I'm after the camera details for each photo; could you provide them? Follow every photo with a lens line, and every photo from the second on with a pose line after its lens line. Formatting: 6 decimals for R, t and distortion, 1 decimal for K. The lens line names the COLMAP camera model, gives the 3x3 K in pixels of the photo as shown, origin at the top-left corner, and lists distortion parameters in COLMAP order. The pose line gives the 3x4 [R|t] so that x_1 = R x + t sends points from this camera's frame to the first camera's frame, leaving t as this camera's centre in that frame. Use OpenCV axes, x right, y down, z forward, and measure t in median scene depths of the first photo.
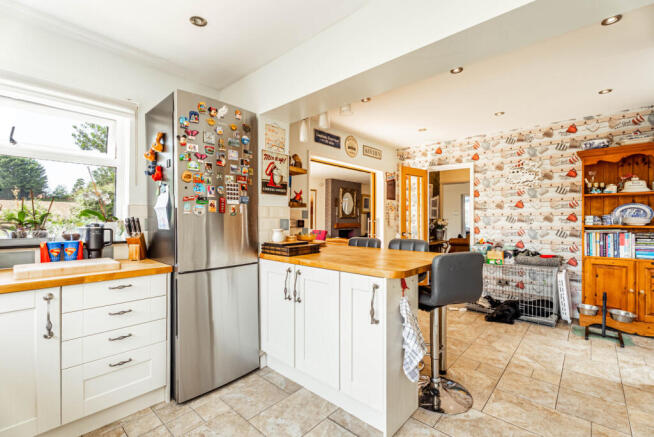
lens RADIAL K [[294.2, 0, 327.7], [0, 294.2, 217.1], [0, 0, 1]] dist [0.000009, 0.000096]
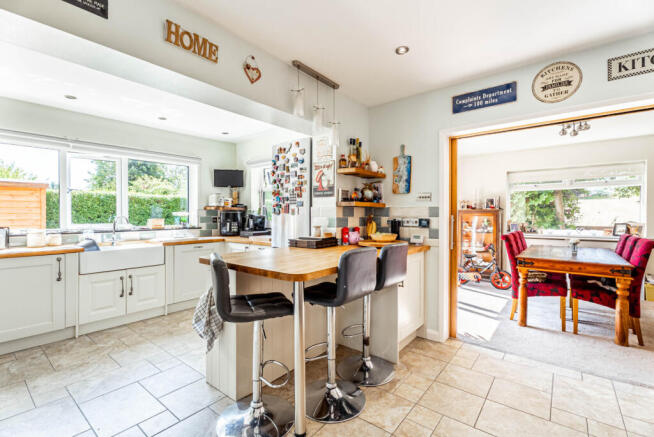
lens RADIAL K [[294.2, 0, 327.7], [0, 294.2, 217.1], [0, 0, 1]] dist [0.000009, 0.000096]
pose [[0.054311, 0.002824, -0.998520, 0.980697], [0.004857, 0.999983, 0.003092, 0.001595], [0.998512, -0.005017, 0.054297, 0.919813]]
